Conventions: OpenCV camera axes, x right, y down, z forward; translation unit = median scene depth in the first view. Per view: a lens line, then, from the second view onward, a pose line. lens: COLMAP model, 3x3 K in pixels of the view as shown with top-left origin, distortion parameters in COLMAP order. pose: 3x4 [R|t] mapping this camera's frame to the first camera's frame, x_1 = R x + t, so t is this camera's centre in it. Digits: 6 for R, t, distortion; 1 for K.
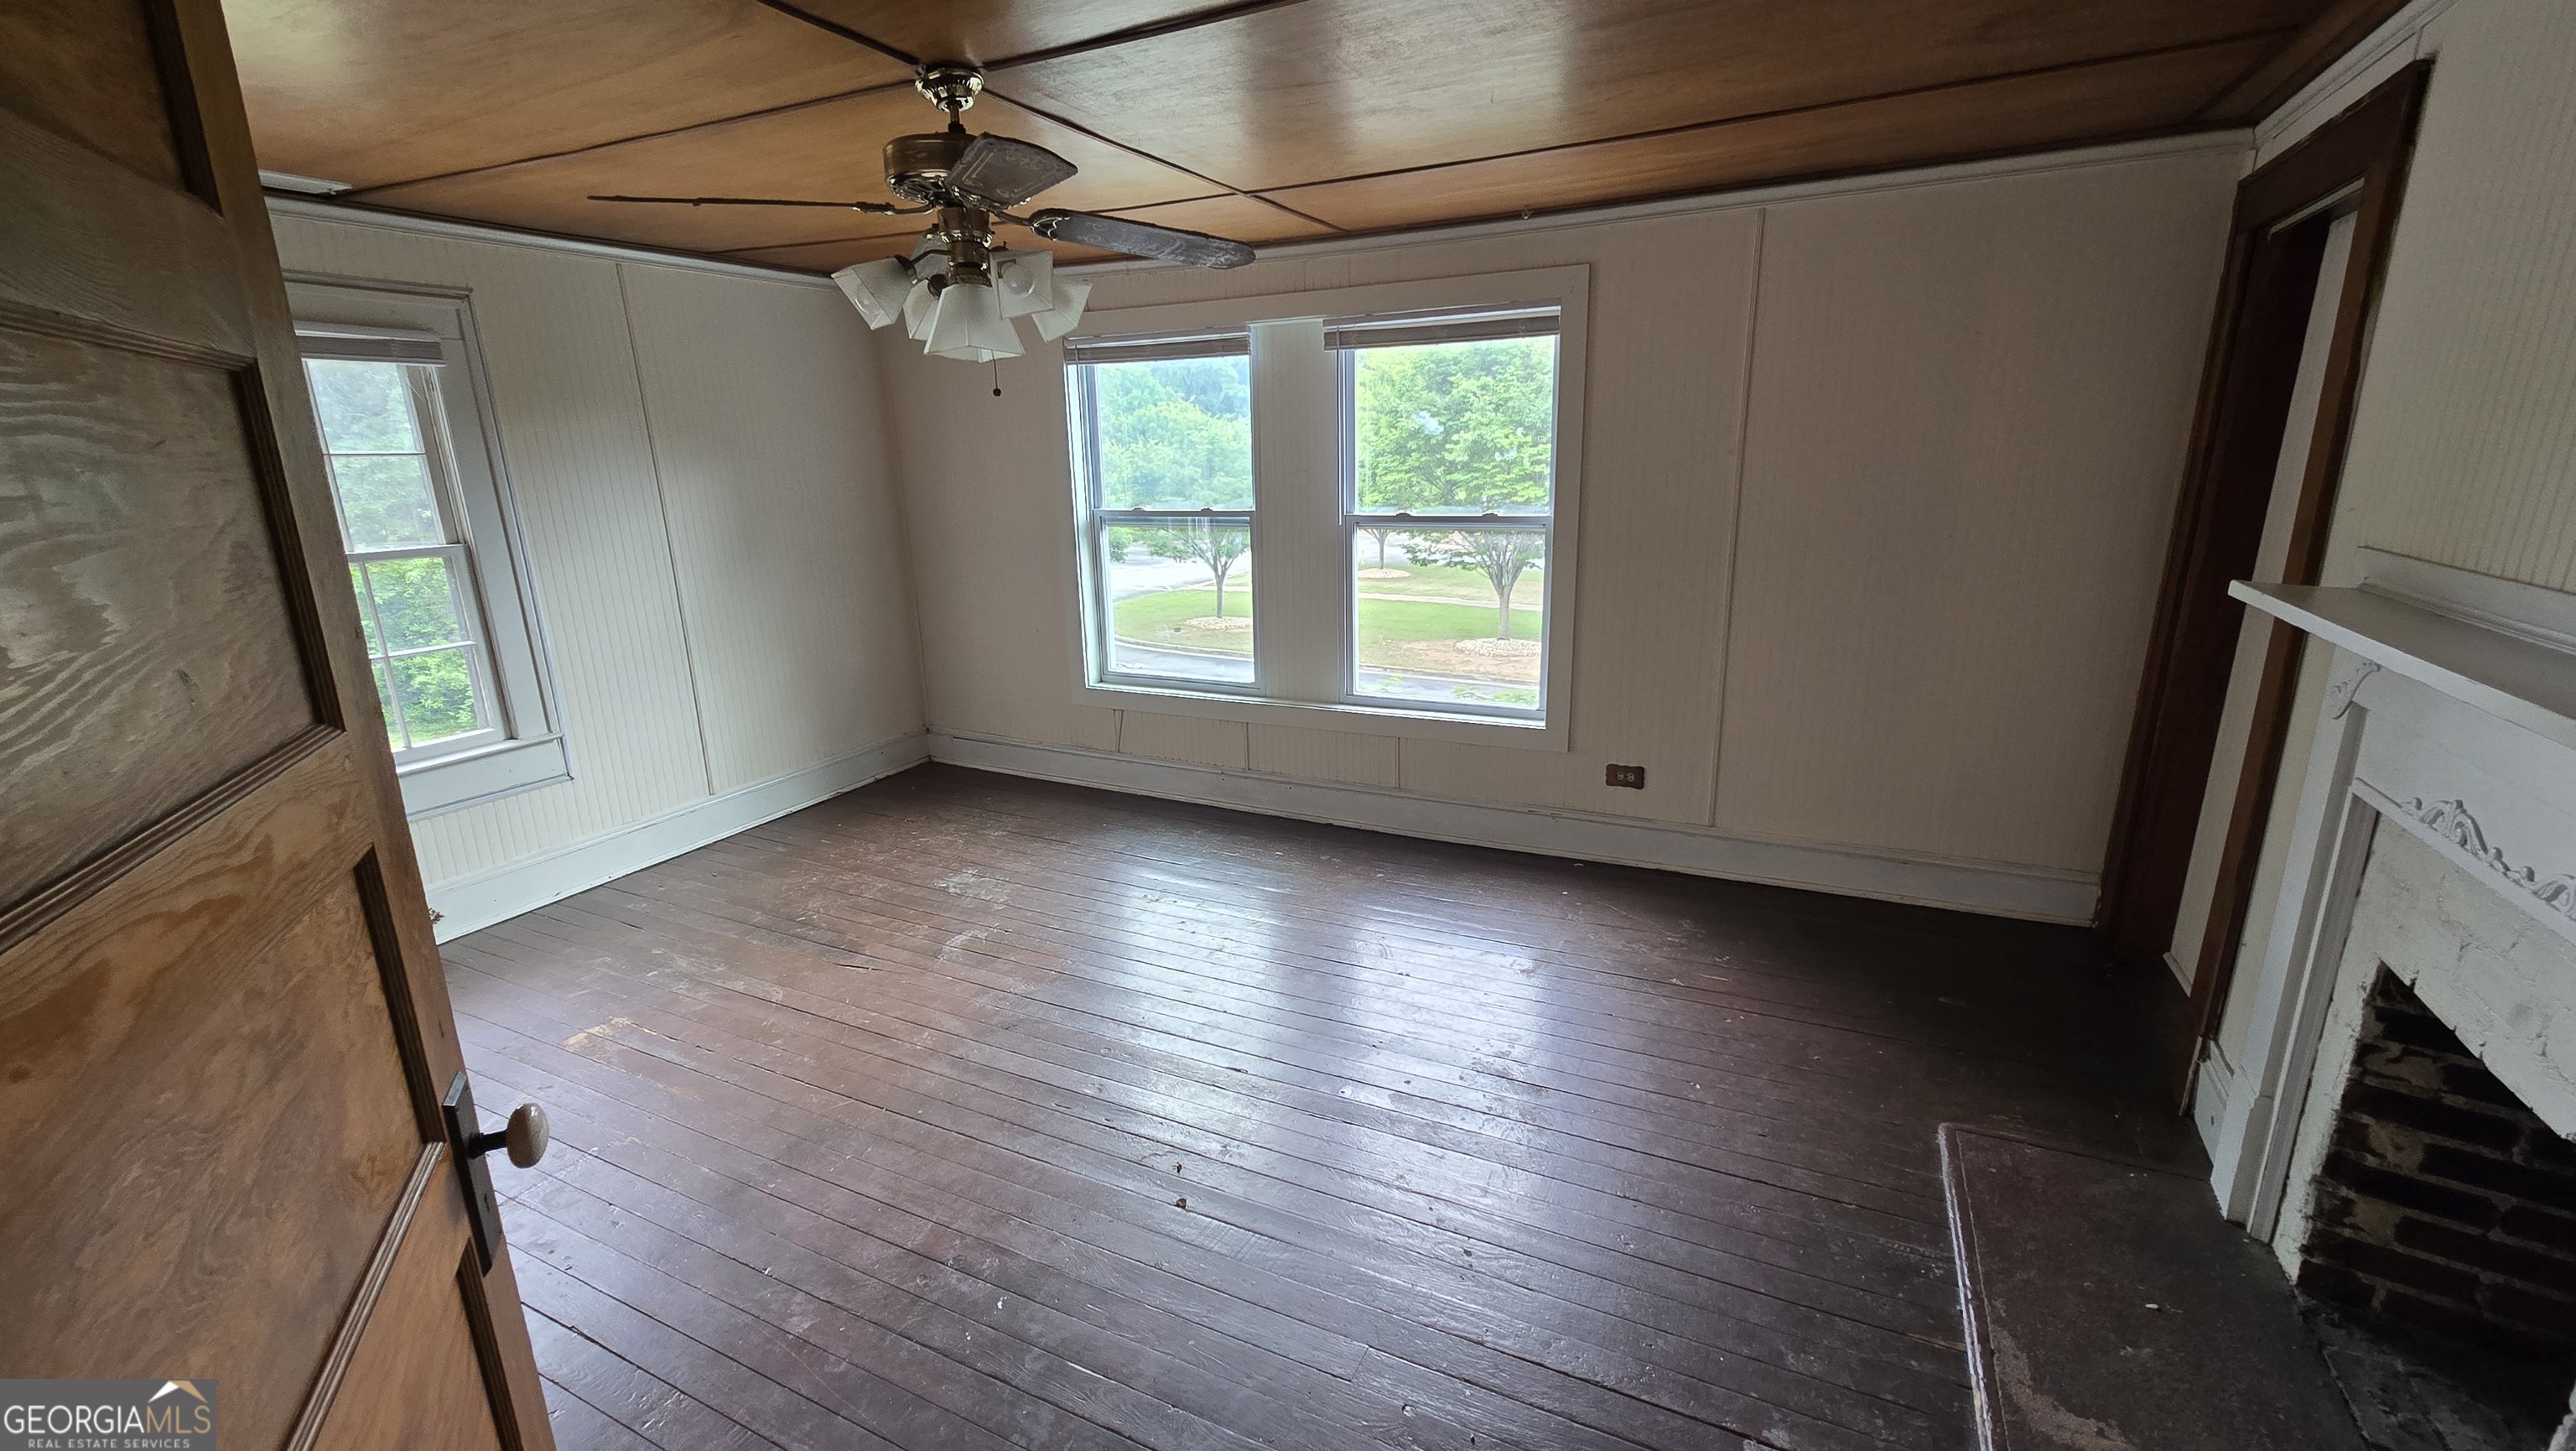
lens RADIAL K [[1052.6, 0, 1303.5], [0, 1052.6, 725.5], [0, 0, 1]] dist [0.001575, 0.000445]
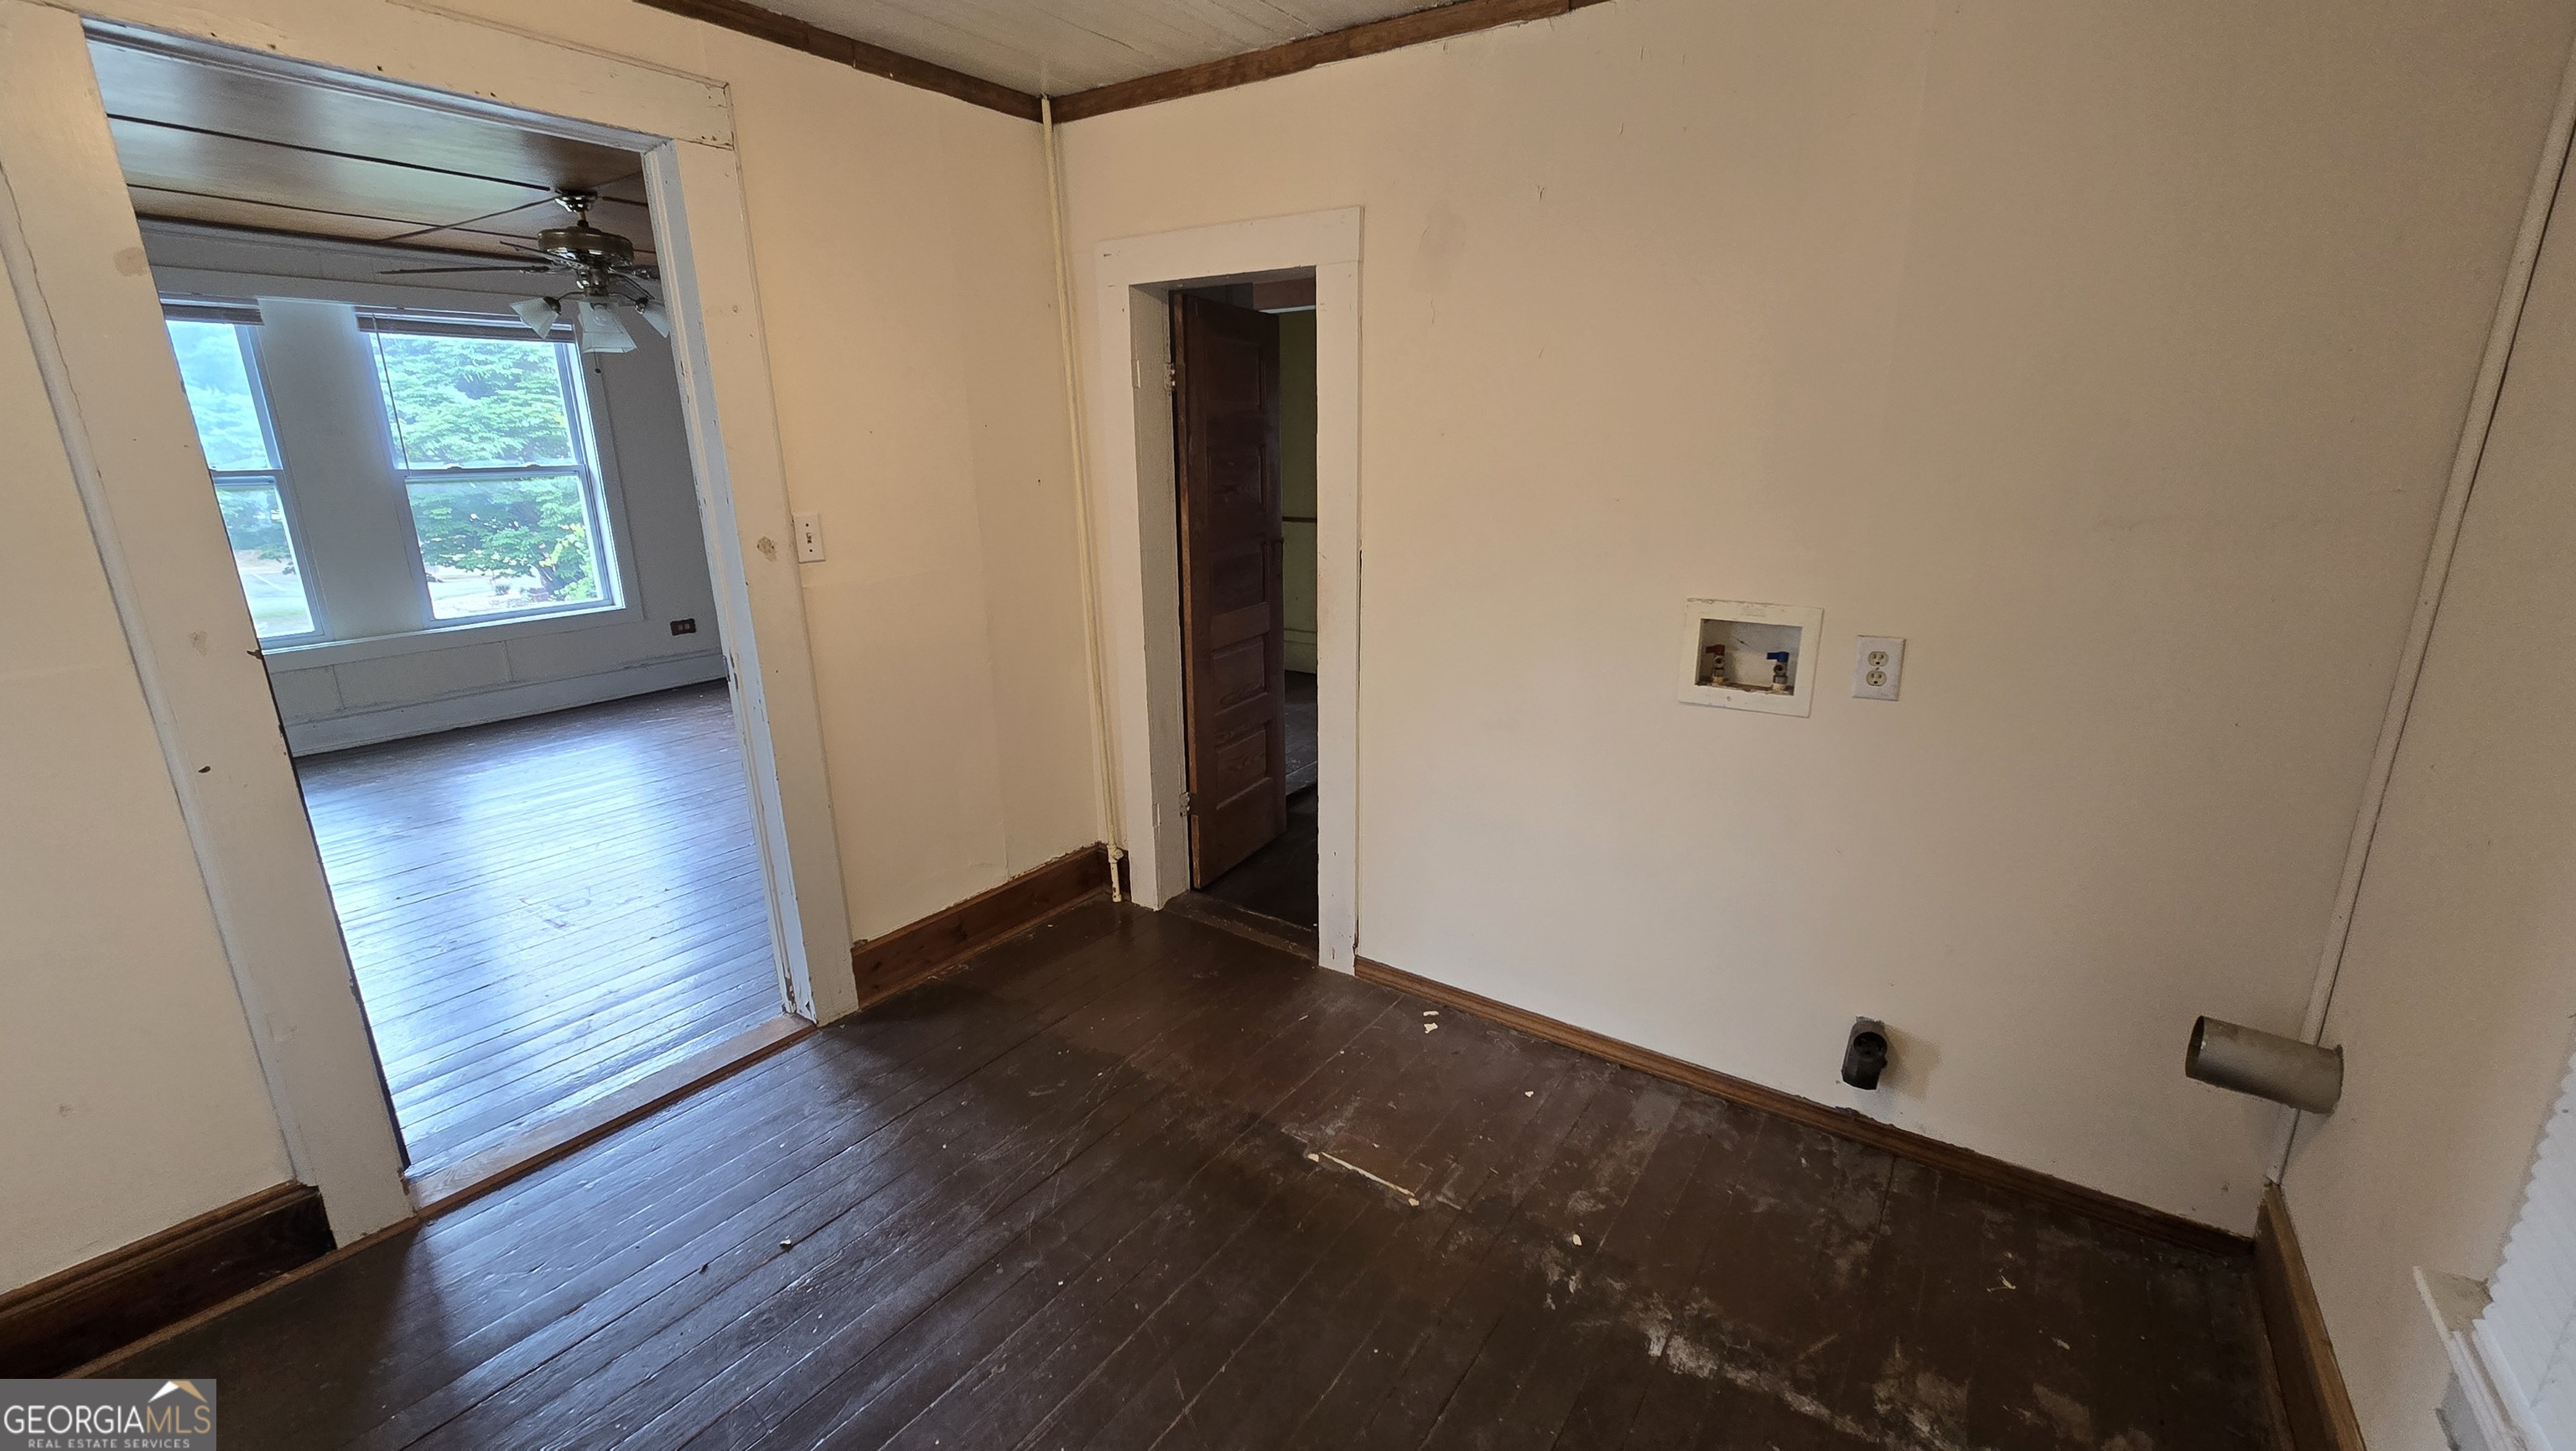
lens RADIAL K [[1052.6, 0, 1303.5], [0, 1052.6, 725.5], [0, 0, 1]] dist [0.001575, 0.000445]
pose [[0.144807, -0.245259, 0.958582, -1.098405], [0.249979, 0.946433, 0.204388, 0.095670], [-0.957362, 0.210029, 0.198359, -0.184368]]
